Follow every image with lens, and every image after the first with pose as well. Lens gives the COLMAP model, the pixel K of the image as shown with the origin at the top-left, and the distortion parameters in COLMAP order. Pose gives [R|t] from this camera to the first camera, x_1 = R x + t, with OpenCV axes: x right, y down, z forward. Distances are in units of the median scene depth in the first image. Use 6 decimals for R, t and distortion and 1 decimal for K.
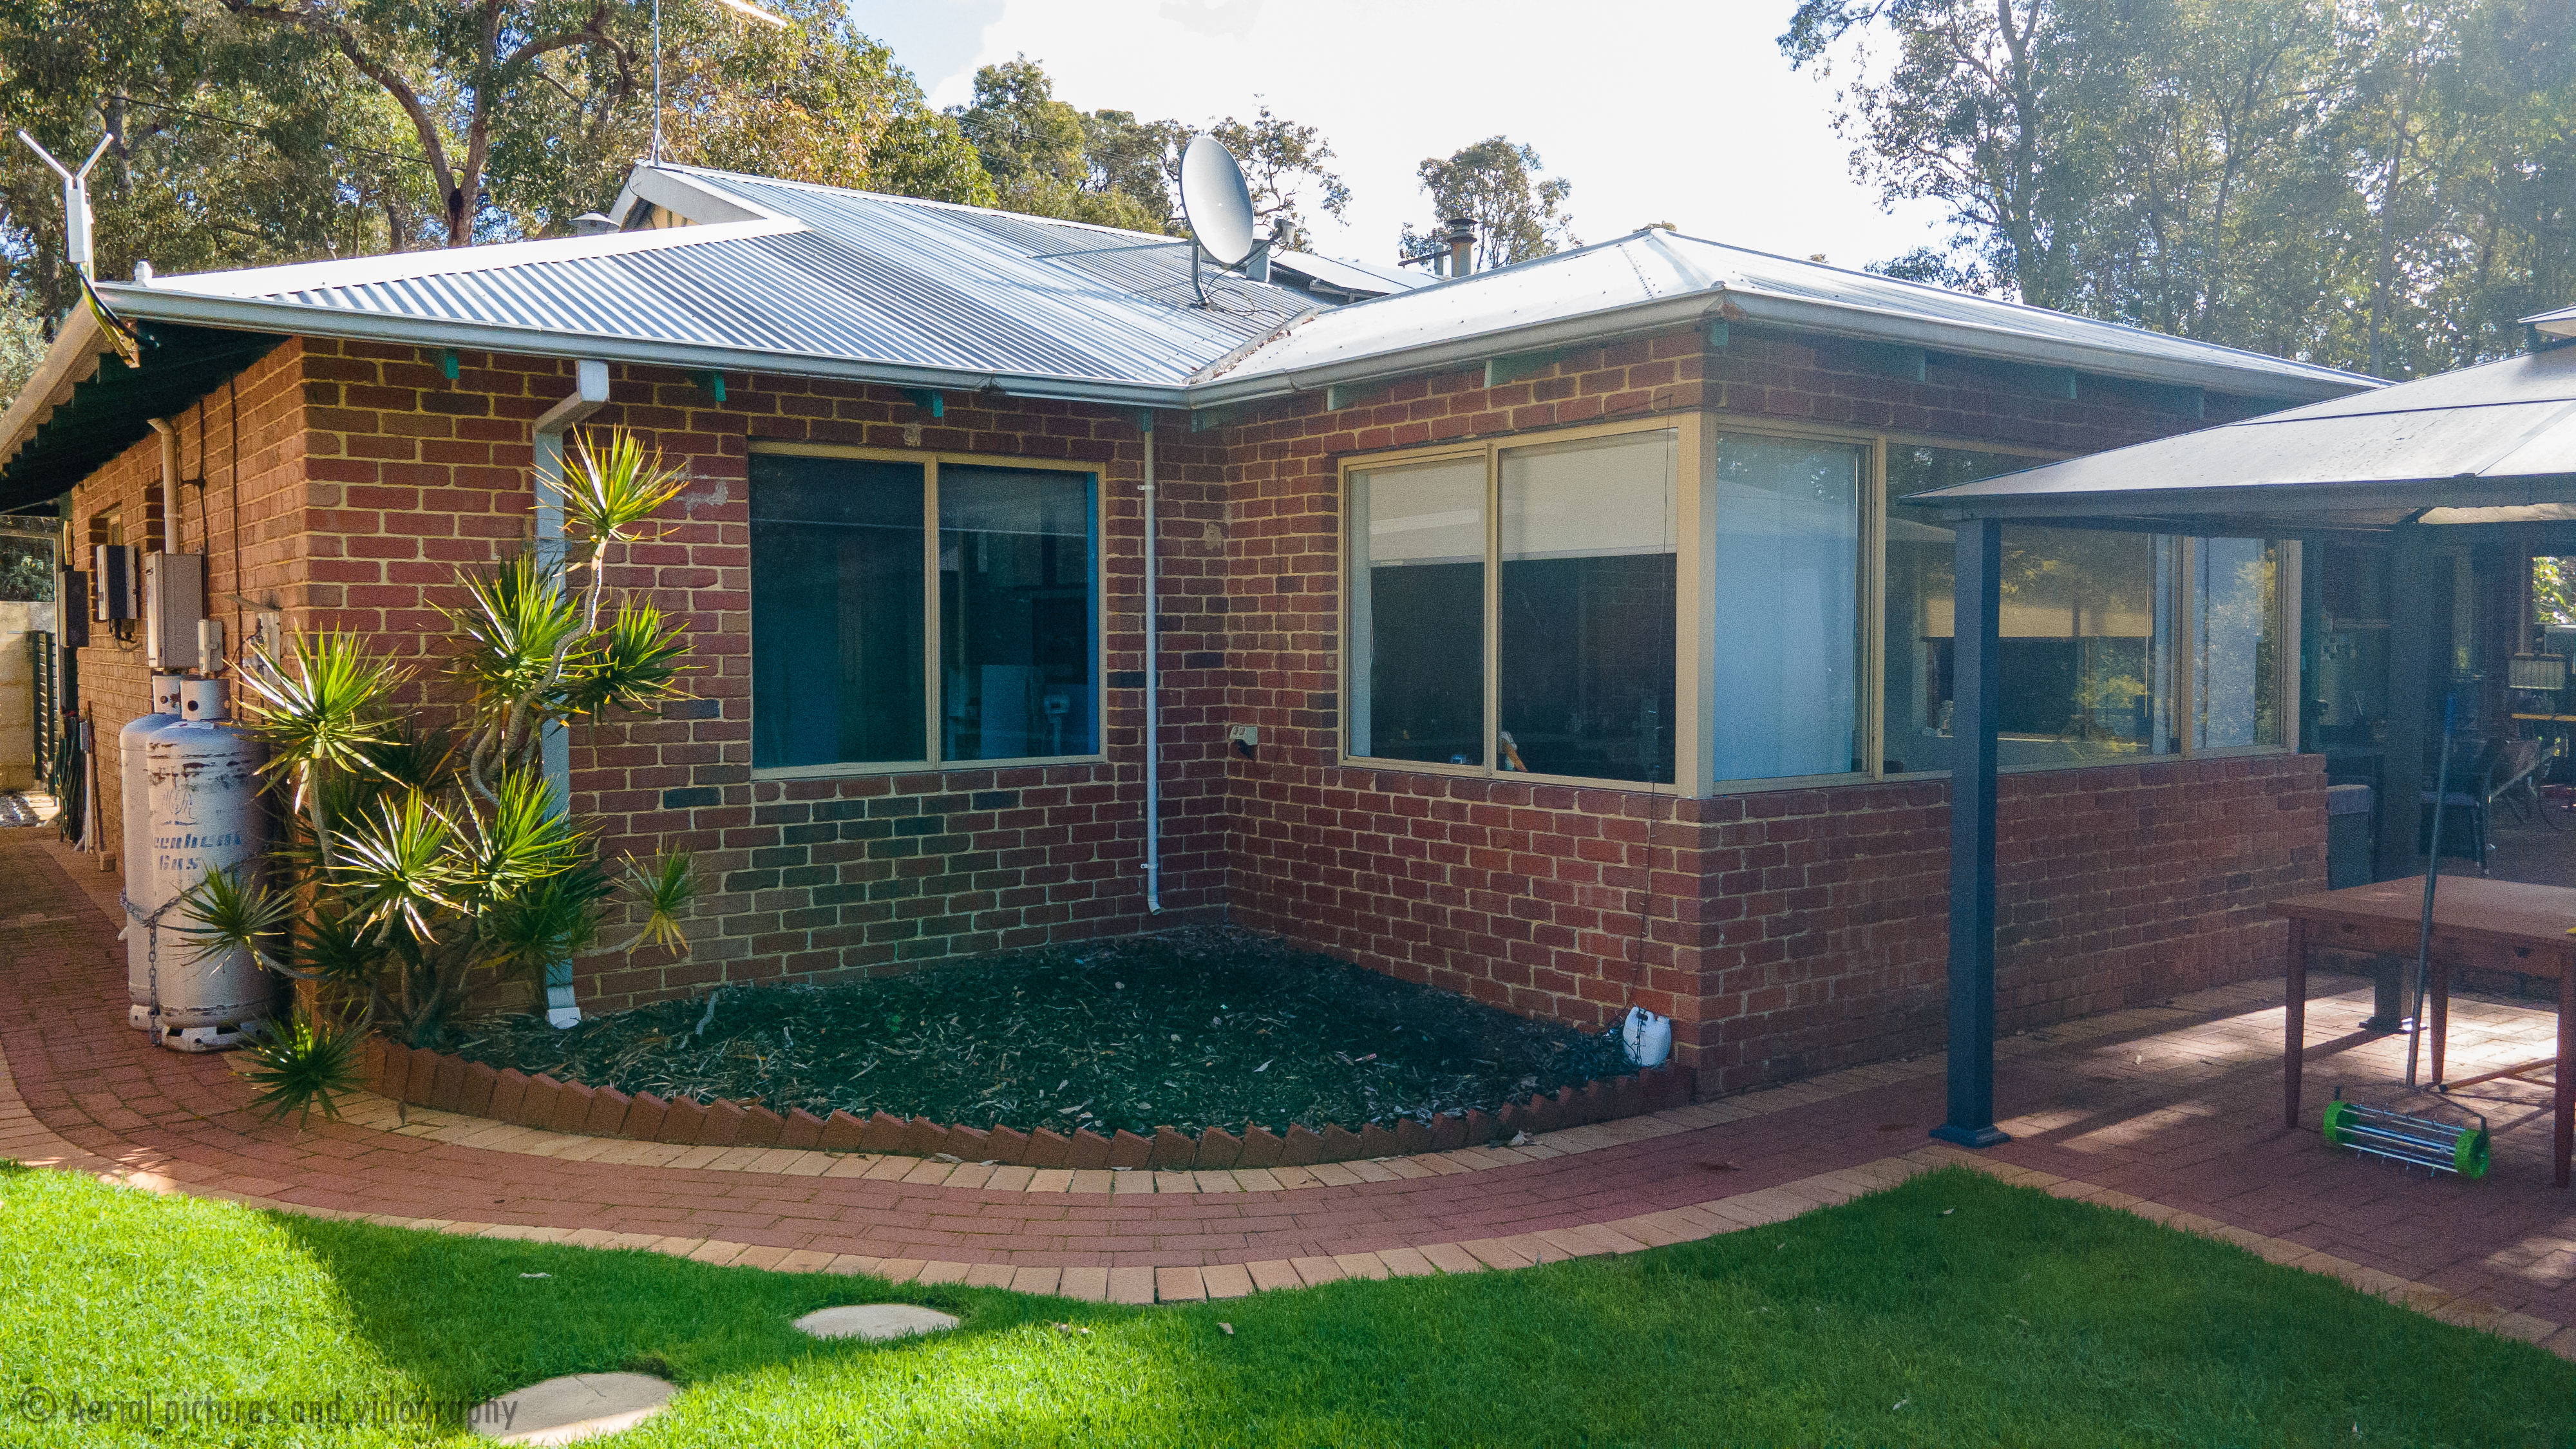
lens RADIAL K [[1864.7, 0, 1291.6], [0, 1864.7, 714.9], [0, 0, 1]] dist [0.041693, 0.003118]
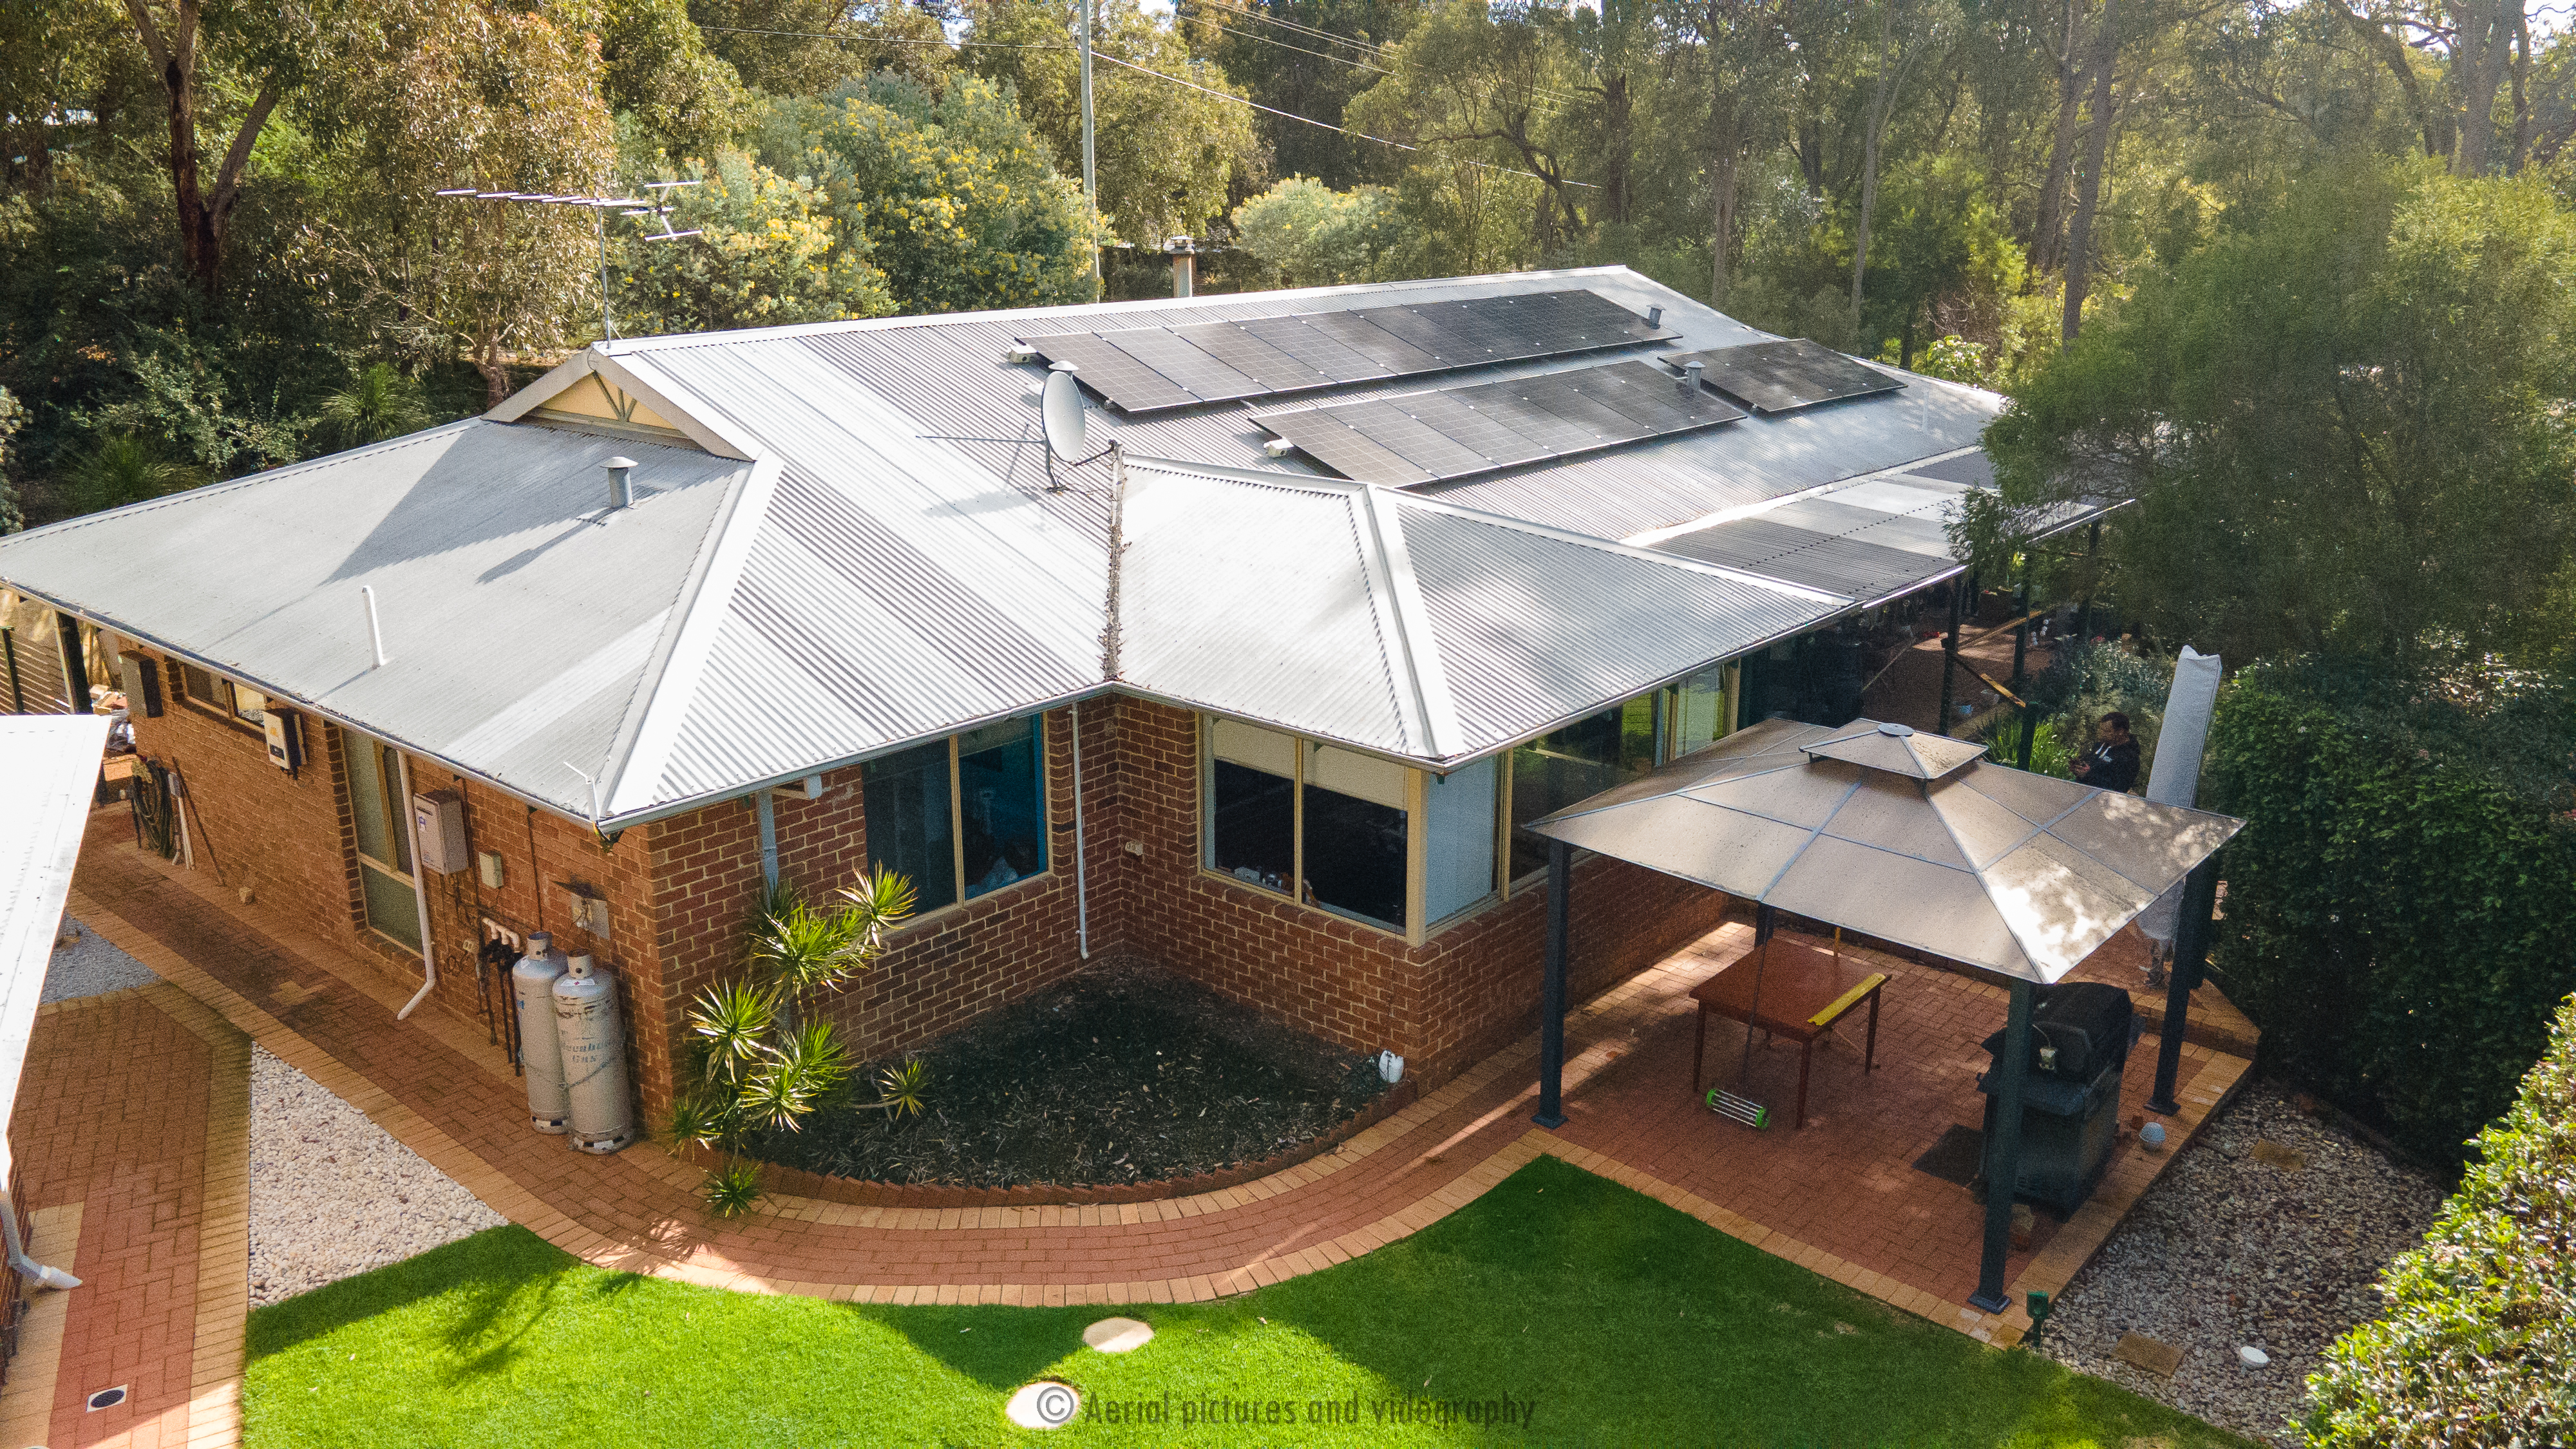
lens RADIAL K [[1864.7, 0, 1290.1], [0, 1864.7, 730.7], [0, 0, 1]] dist [0.041693, 0.003118]
pose [[0.976621, -0.059652, 0.206528, -0.252762], [0.004547, 0.966246, 0.257583, -0.576014], [-0.214922, -0.250622, 0.943927, -0.617424]]
